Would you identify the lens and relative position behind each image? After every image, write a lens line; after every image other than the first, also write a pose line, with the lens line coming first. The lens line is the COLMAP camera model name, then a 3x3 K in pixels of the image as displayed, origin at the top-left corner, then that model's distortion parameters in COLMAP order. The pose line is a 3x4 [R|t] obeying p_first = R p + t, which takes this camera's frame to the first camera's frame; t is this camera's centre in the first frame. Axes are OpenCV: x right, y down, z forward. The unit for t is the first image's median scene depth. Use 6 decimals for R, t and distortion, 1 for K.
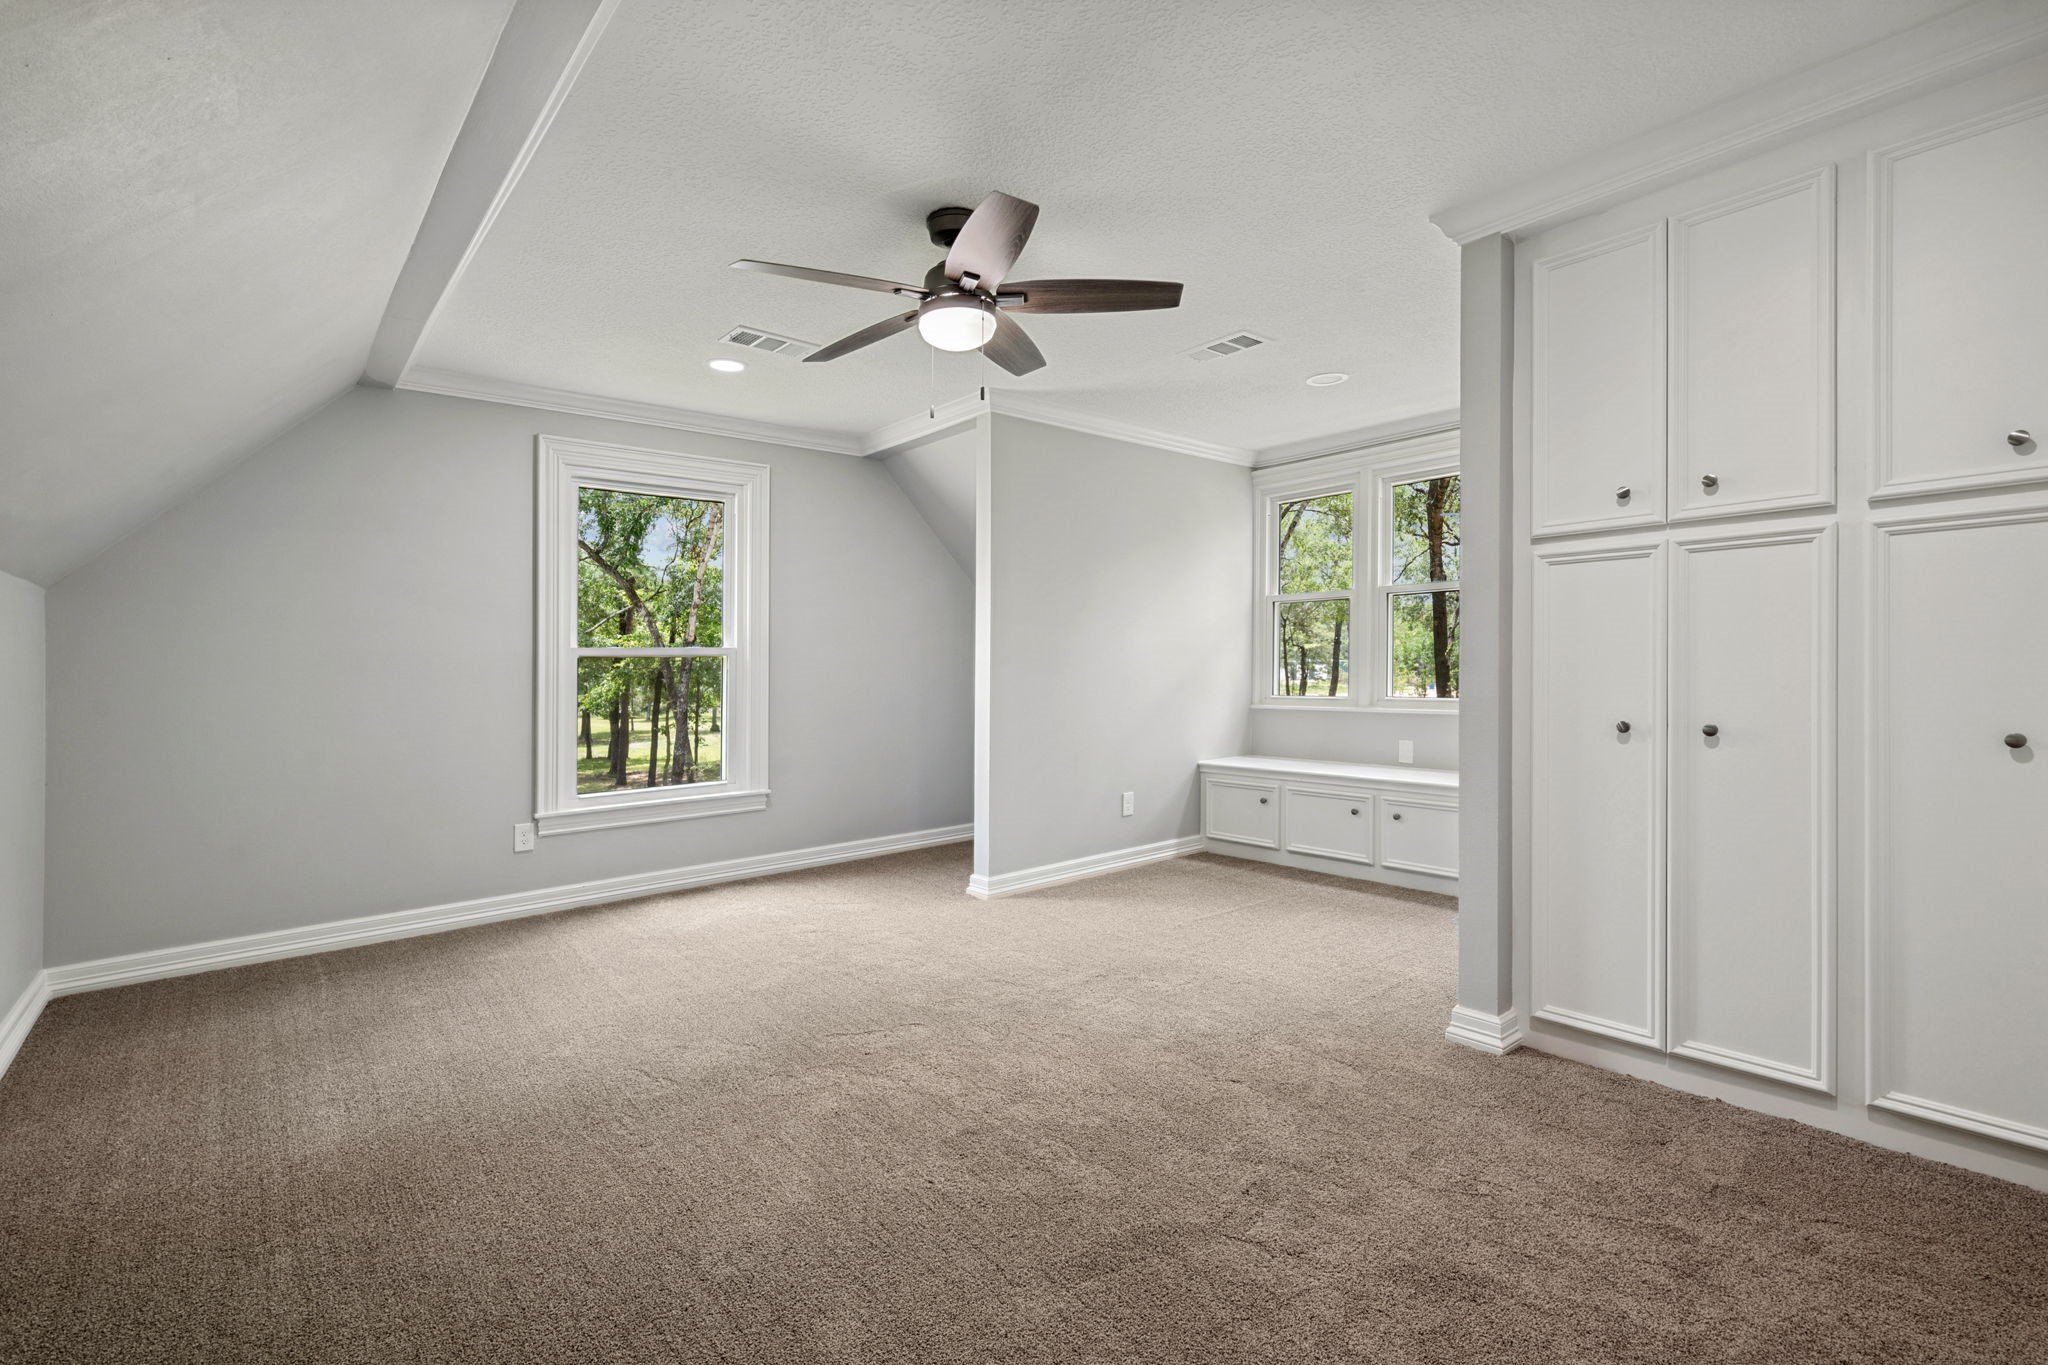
lens RADIAL K [[910.2, 0, 1010.2], [0, 910.2, 683.9], [0, 0, 1]] dist [-0.001211, -0.000097]
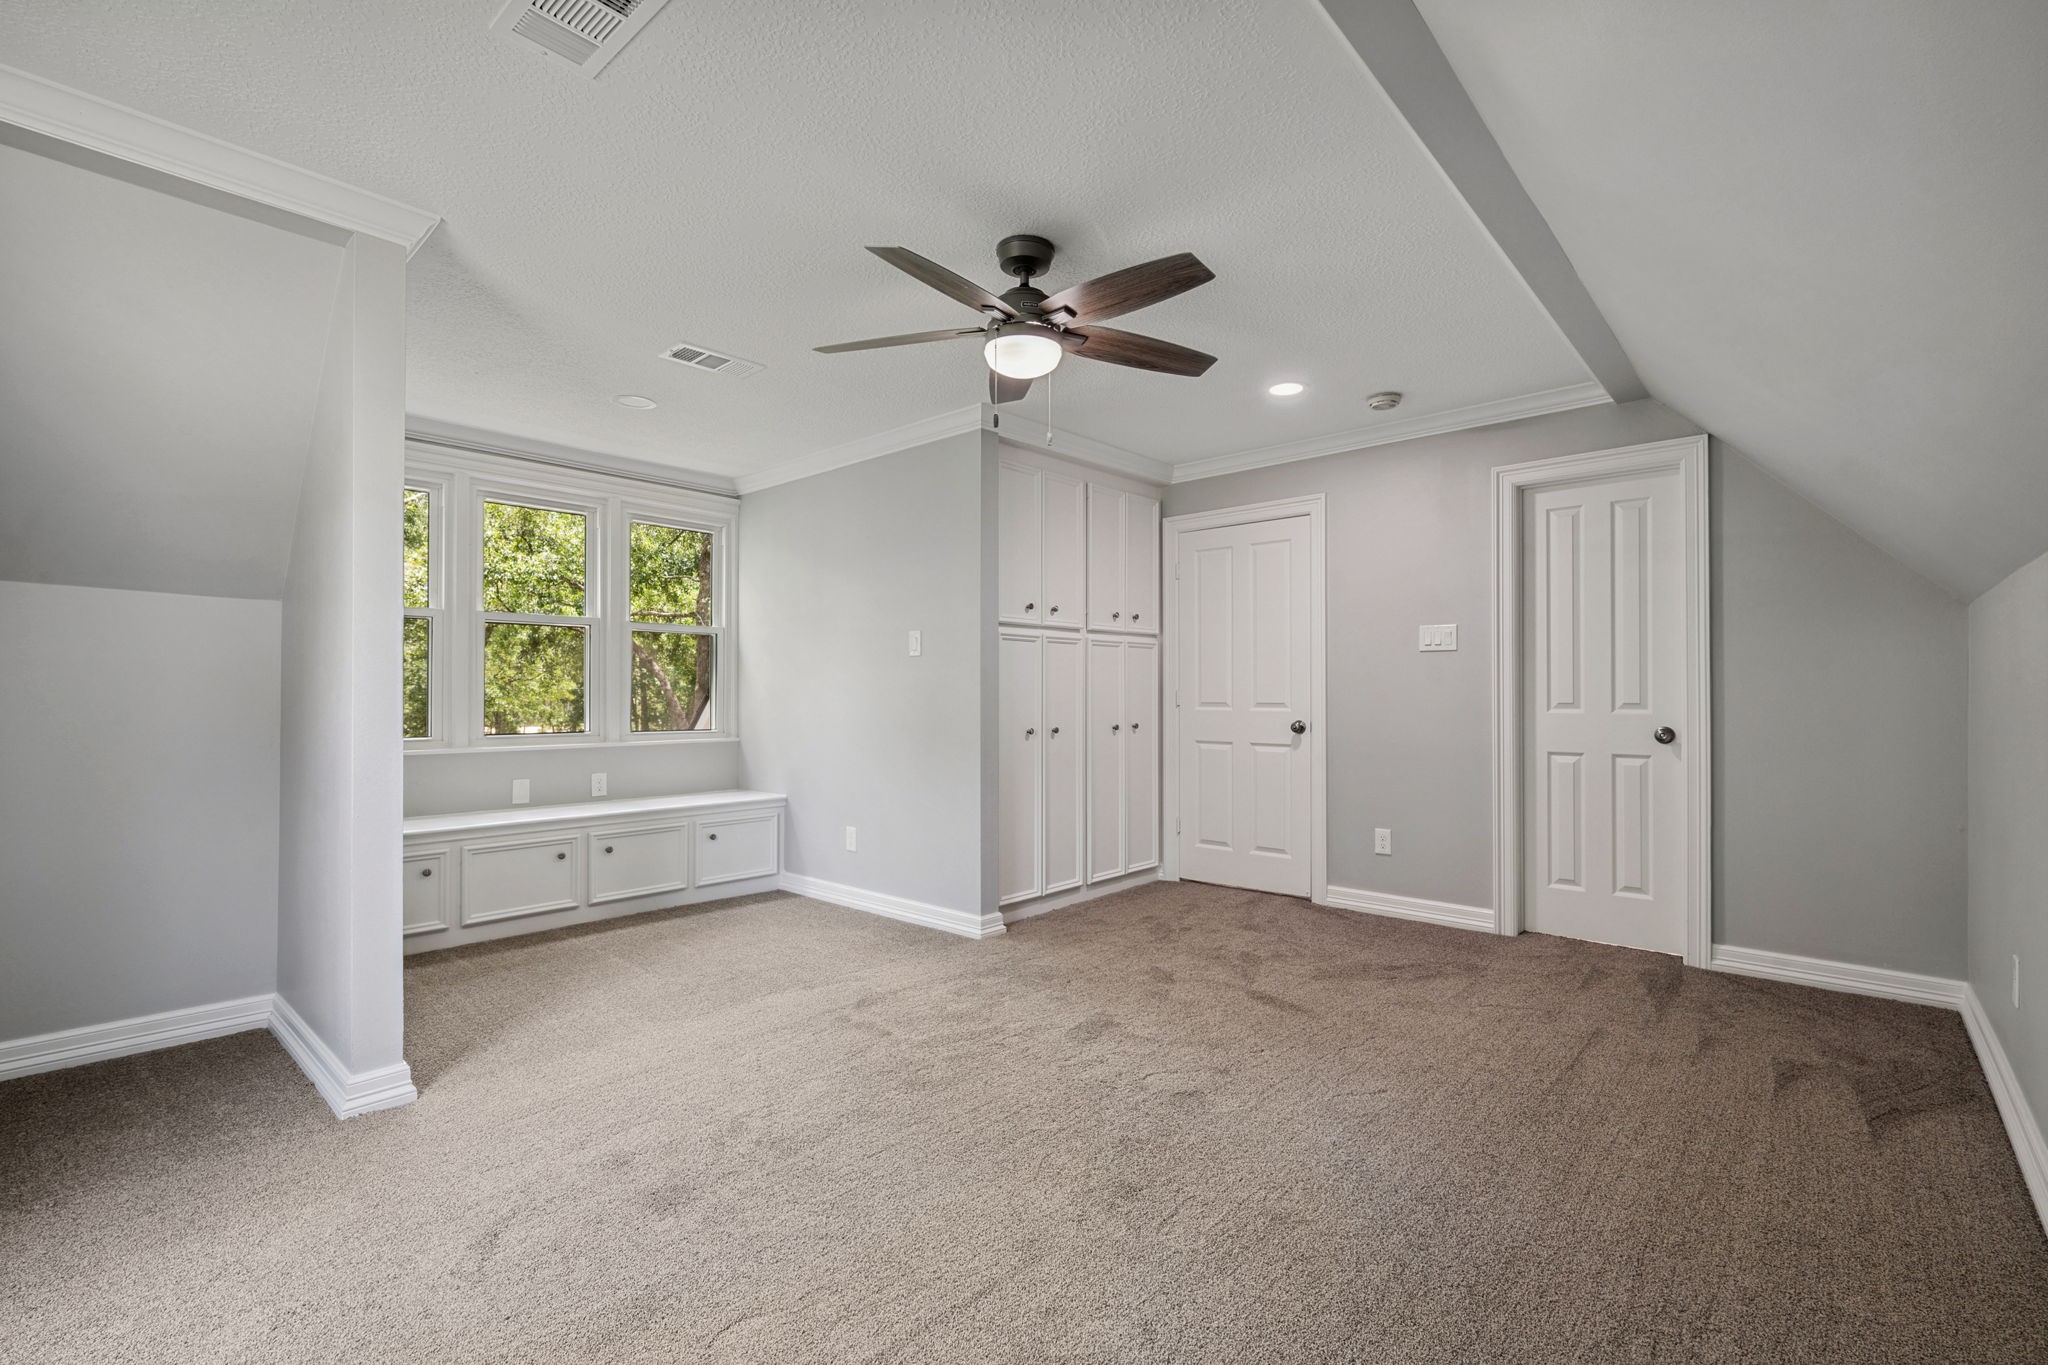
lens RADIAL K [[910.2, 0, 1010.2], [0, 910.2, 683.9], [0, 0, 1]] dist [-0.001211, -0.000097]
pose [[-0.162754, 0.017429, 0.986513, -0.985138], [0.018682, 0.999719, -0.014580, -0.019588], [-0.986490, 0.016057, -0.163034, 1.131189]]
